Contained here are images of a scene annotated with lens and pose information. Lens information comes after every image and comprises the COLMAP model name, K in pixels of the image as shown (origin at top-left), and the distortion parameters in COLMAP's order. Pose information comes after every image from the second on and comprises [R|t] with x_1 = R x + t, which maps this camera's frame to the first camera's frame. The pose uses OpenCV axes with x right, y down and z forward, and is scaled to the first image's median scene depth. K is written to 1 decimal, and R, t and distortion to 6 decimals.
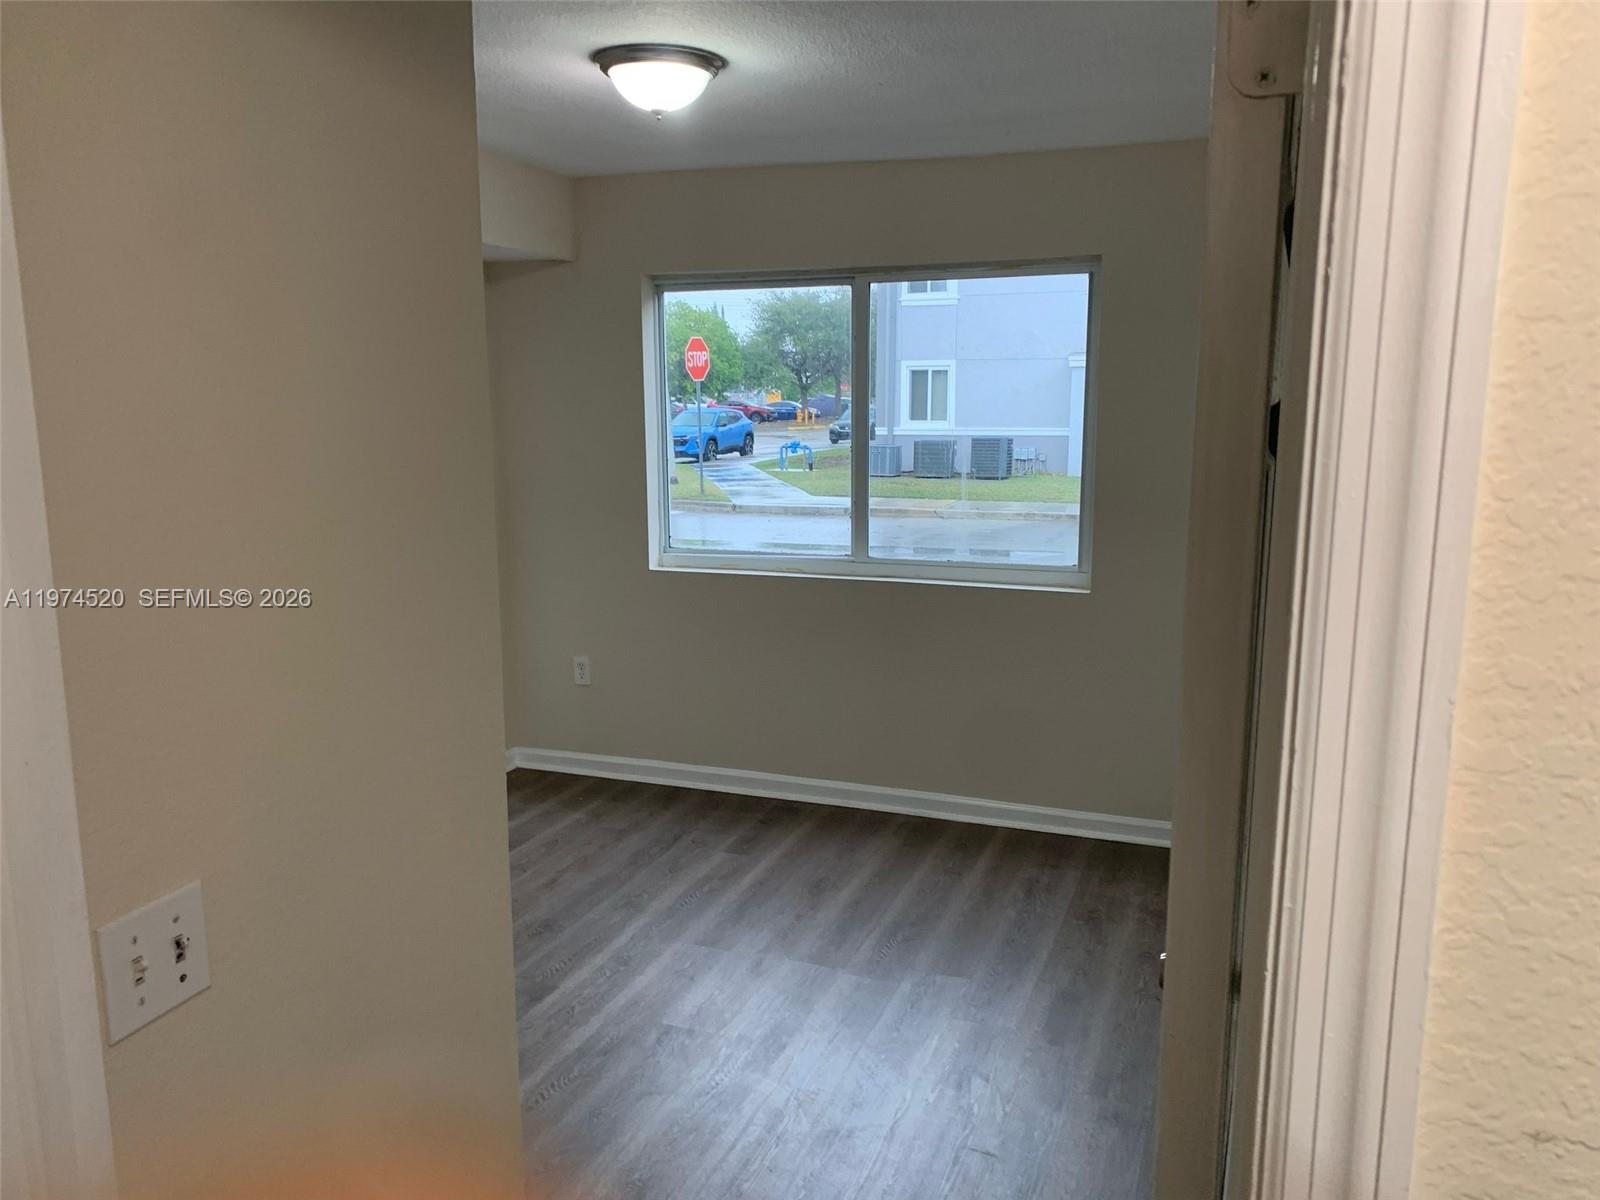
lens RADIAL K [[1226.9, 0, 798.7], [0, 1226.9, 597.1], [0, 0, 1]] dist [0.025900, -0.040923]
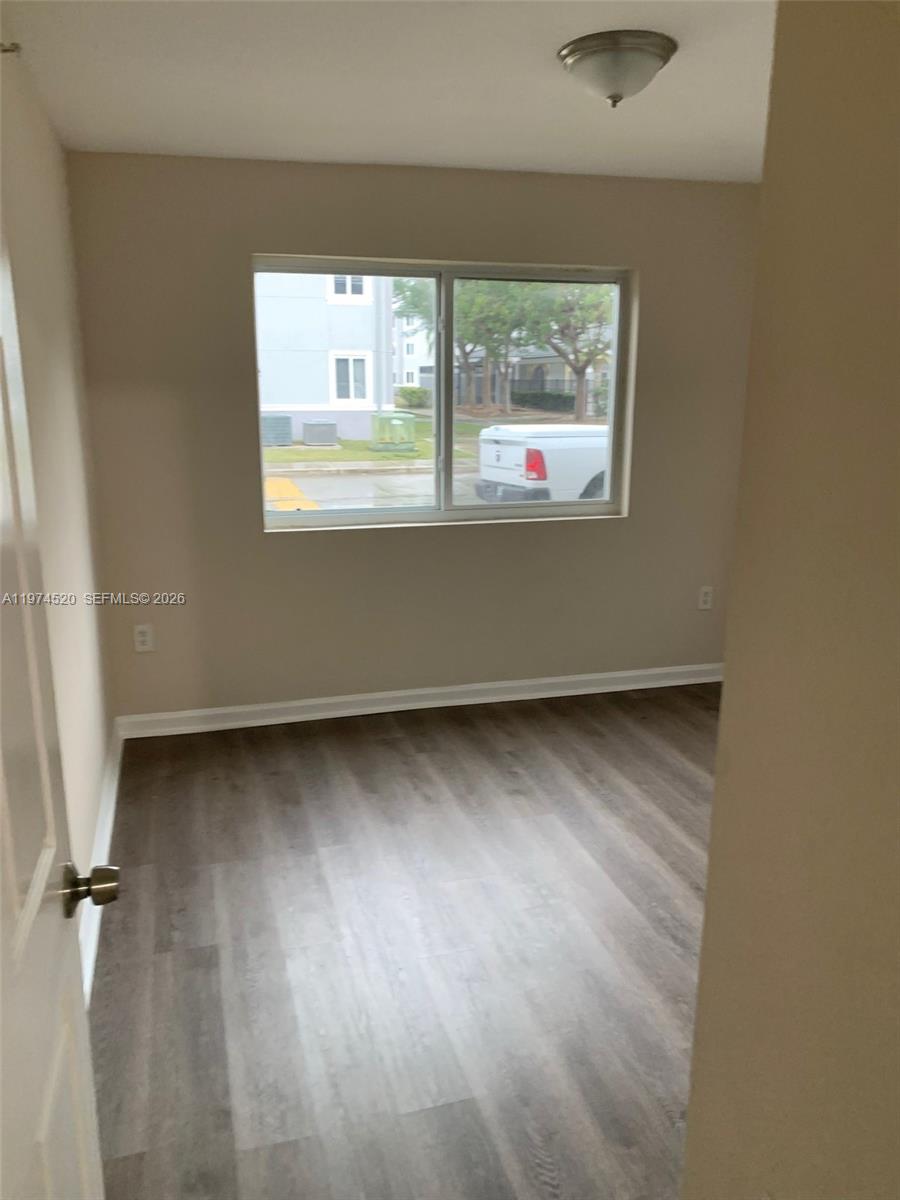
lens RADIAL K [[920.2, 0, 451.3], [0, 920.2, 559.7], [0, 0, 1]] dist [0.025900, -0.040923]
pose [[0.811830, -0.111068, 0.573233, -0.433603], [0.099765, 0.993691, 0.051245, -0.022422], [-0.575308, 0.015586, 0.817788, 0.207312]]
